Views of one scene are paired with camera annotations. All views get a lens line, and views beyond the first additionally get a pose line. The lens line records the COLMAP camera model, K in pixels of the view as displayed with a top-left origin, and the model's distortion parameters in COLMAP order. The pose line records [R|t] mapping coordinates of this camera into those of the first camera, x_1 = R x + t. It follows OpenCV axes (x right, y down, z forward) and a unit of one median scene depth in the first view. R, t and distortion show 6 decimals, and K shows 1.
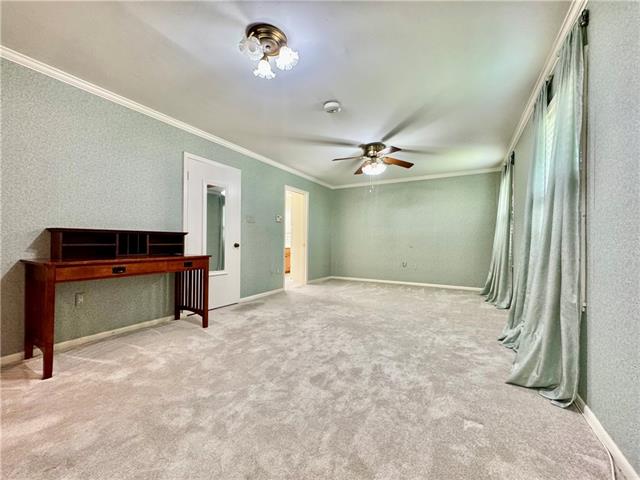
lens RADIAL K [[258.6, 0, 320.0], [0, 258.6, 240.0], [0, 0, 1]] dist [-0.000842, -0.000069]
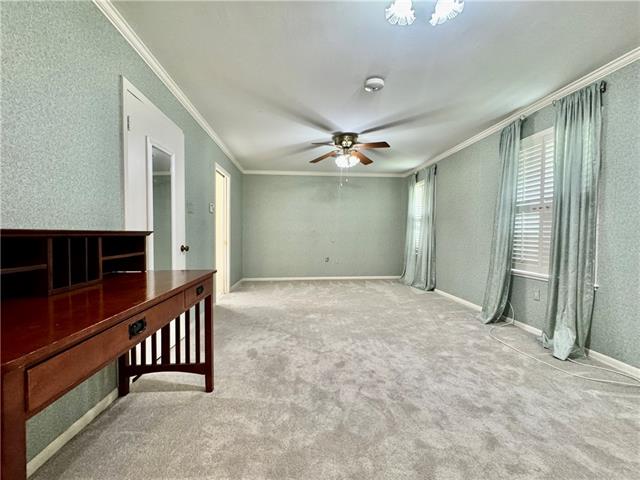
lens RADIAL K [[267.5, 0, 320.0], [0, 267.5, 240.0], [0, 0, 1]] dist [-0.002074, -0.000041]
pose [[0.814435, -0.020682, 0.579886, -0.510095], [0.001208, 0.999423, 0.033948, -0.027494], [-0.580254, -0.026948, 0.813990, 0.310780]]
